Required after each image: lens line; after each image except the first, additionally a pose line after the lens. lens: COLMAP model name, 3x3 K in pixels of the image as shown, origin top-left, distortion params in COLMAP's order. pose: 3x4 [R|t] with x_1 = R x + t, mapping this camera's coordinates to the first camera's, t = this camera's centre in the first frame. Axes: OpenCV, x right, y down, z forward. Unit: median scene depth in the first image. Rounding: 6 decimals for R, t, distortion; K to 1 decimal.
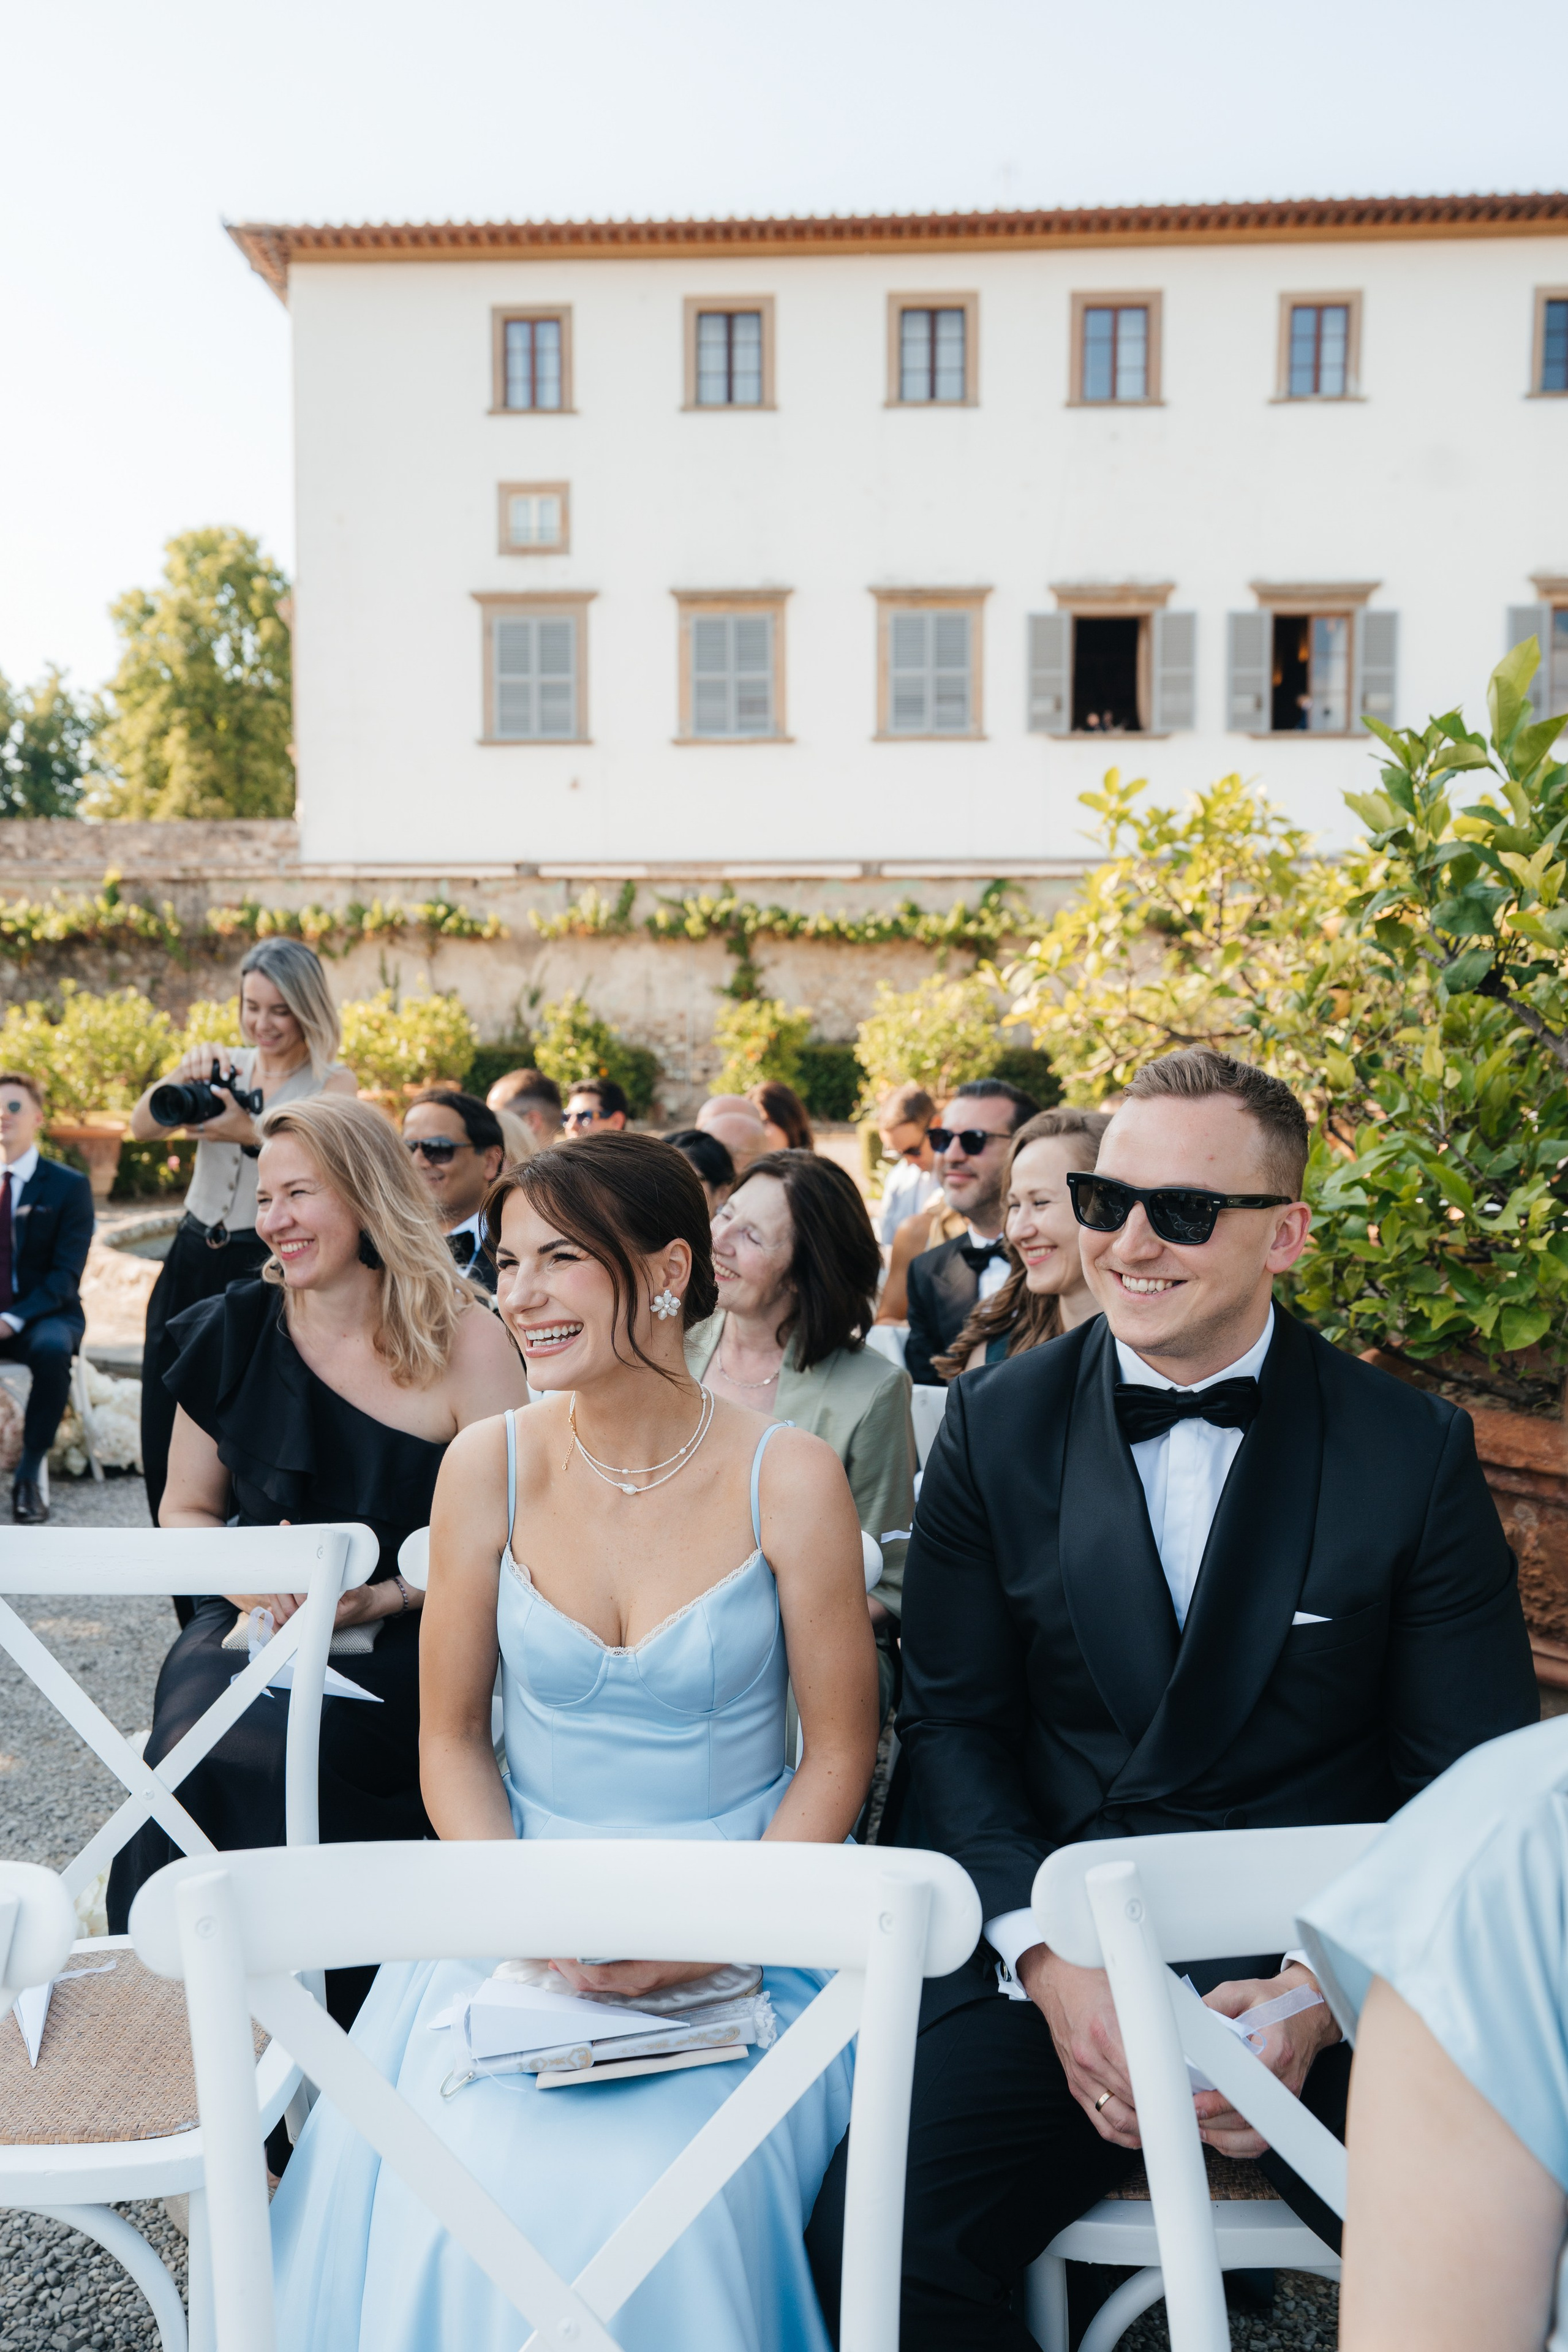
lens RADIAL K [[1865.2, 0, 783.7], [0, 1865.2, 1189.3], [0, 0, 1]] dist [0.028267, 0.004934]
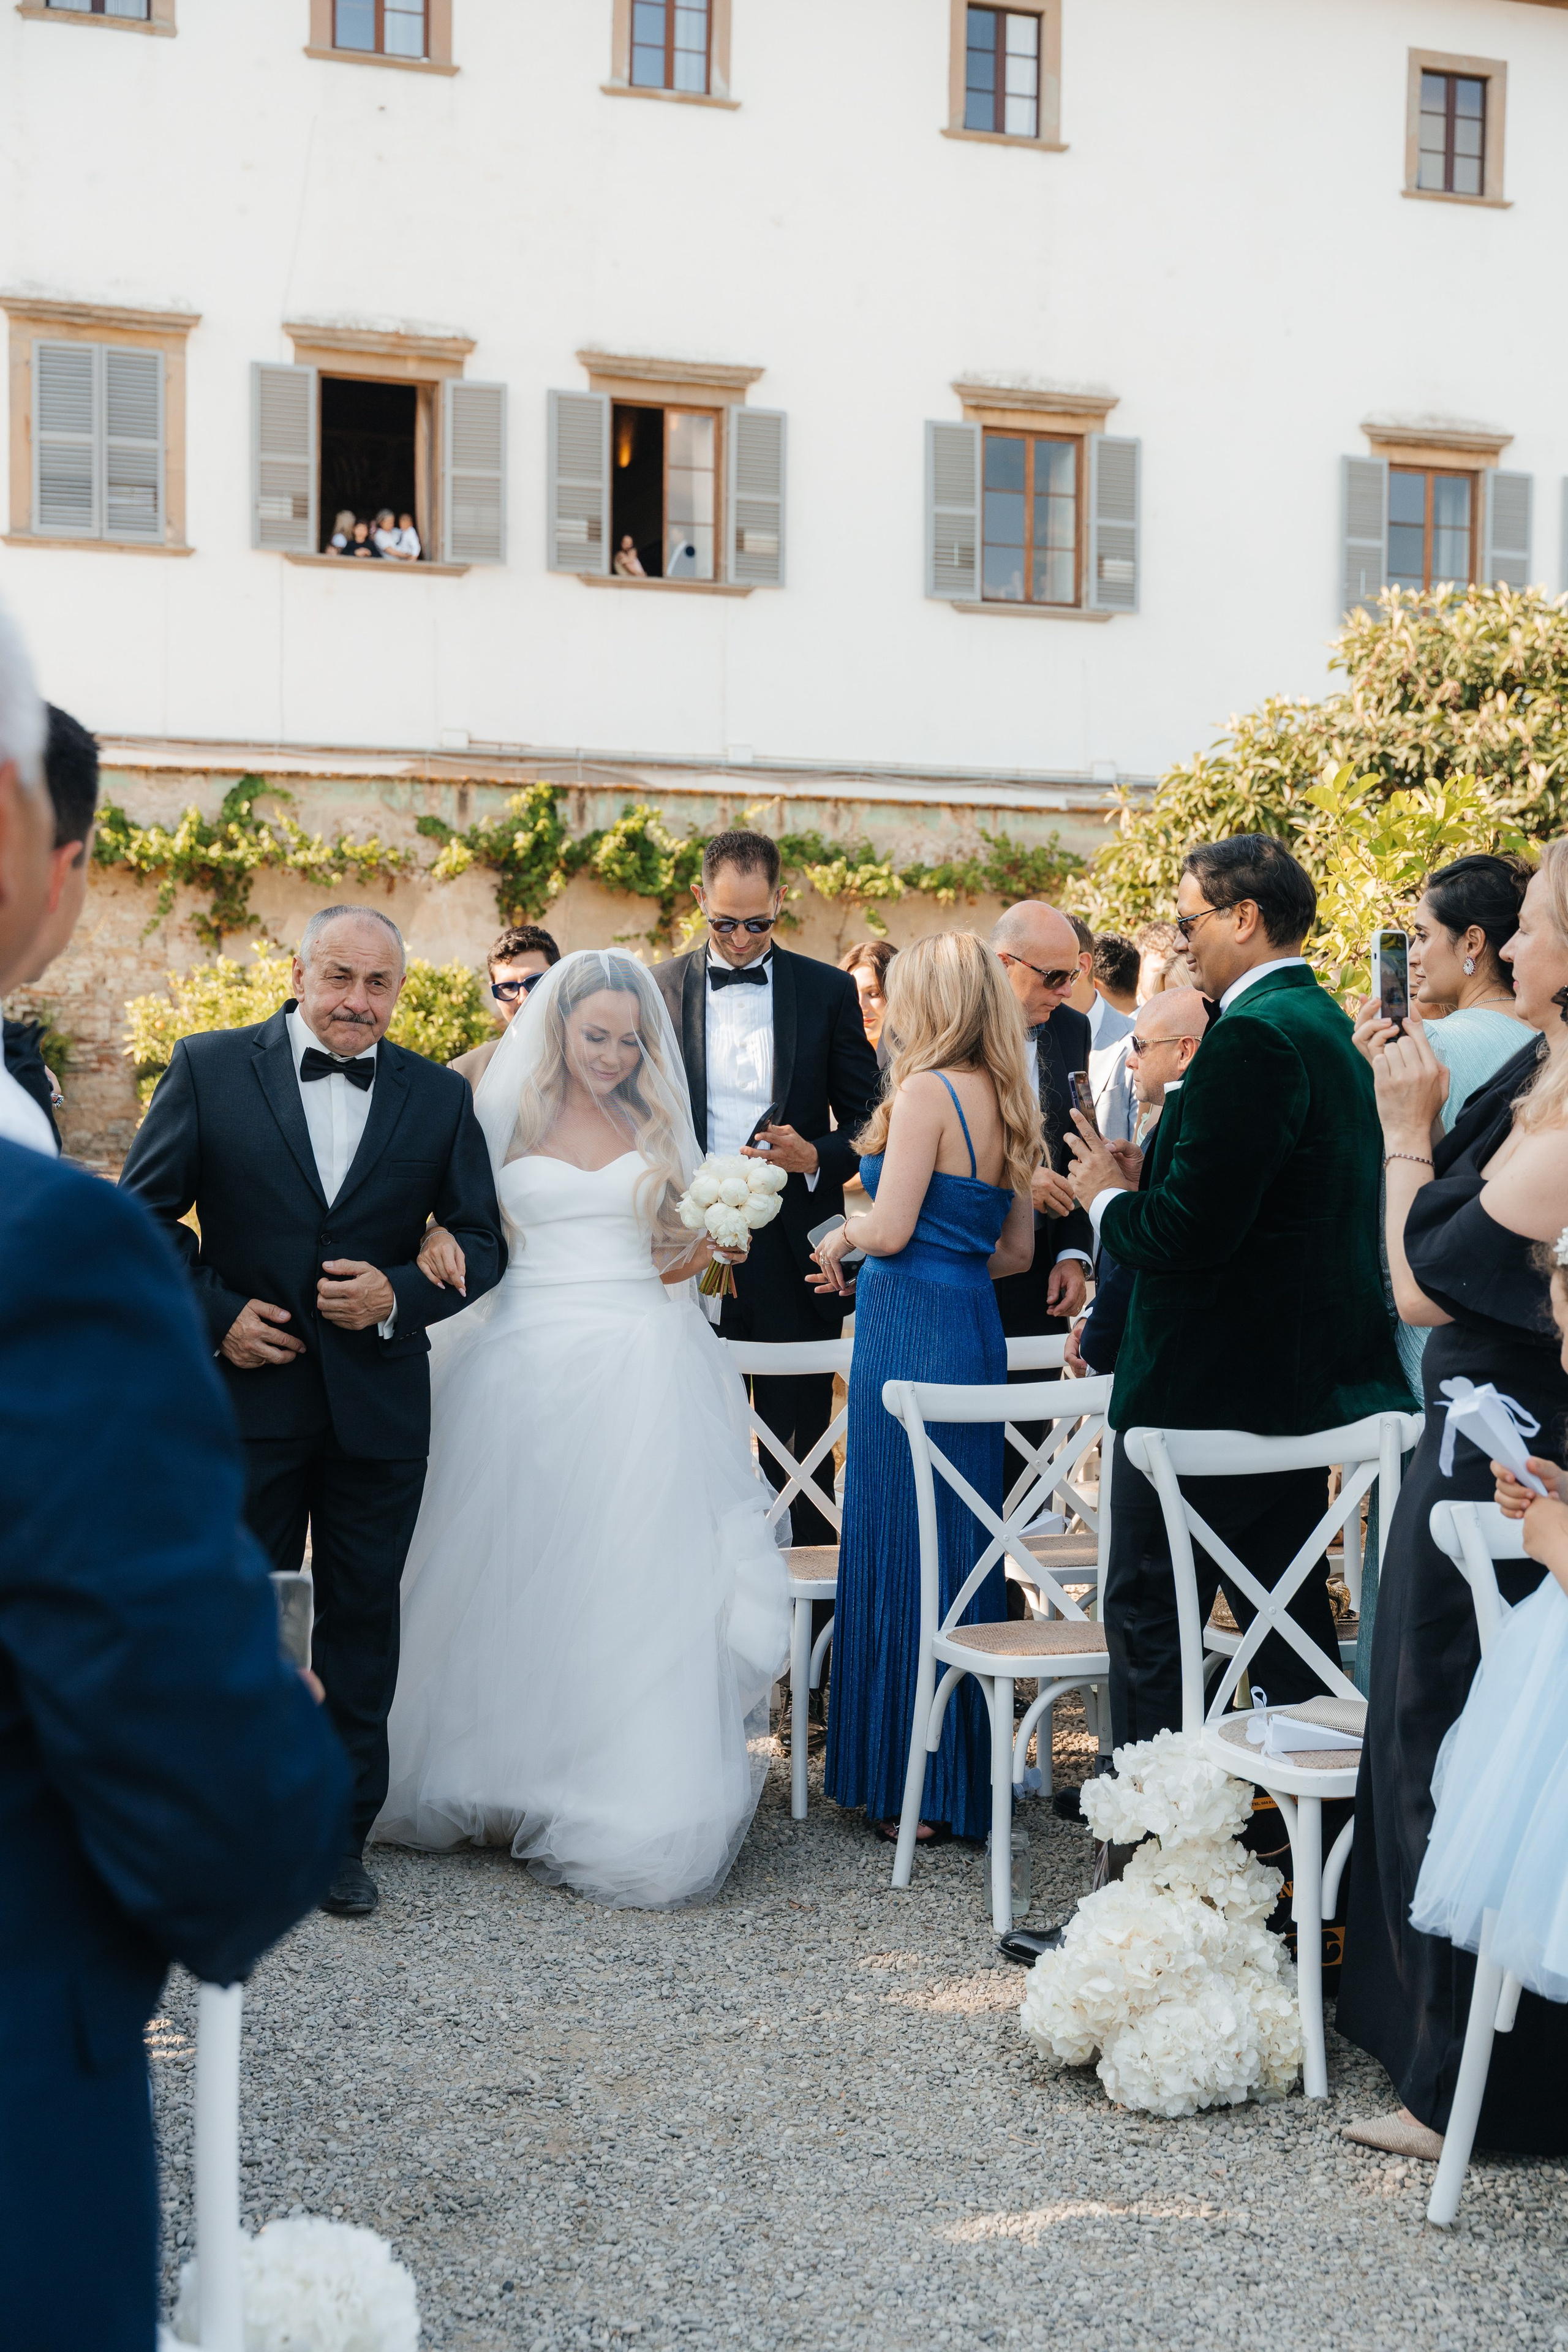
lens RADIAL K [[2990.2, 0, 783.8], [0, 2990.2, 1165.2], [0, 0, 1]] dist [0.014686, 0.000000]
pose [[0.918278, -0.009571, 0.395821, -0.110831], [0.023360, 0.999276, -0.030031, 0.000403], [-0.395247, 0.036824, 0.917837, 0.001781]]
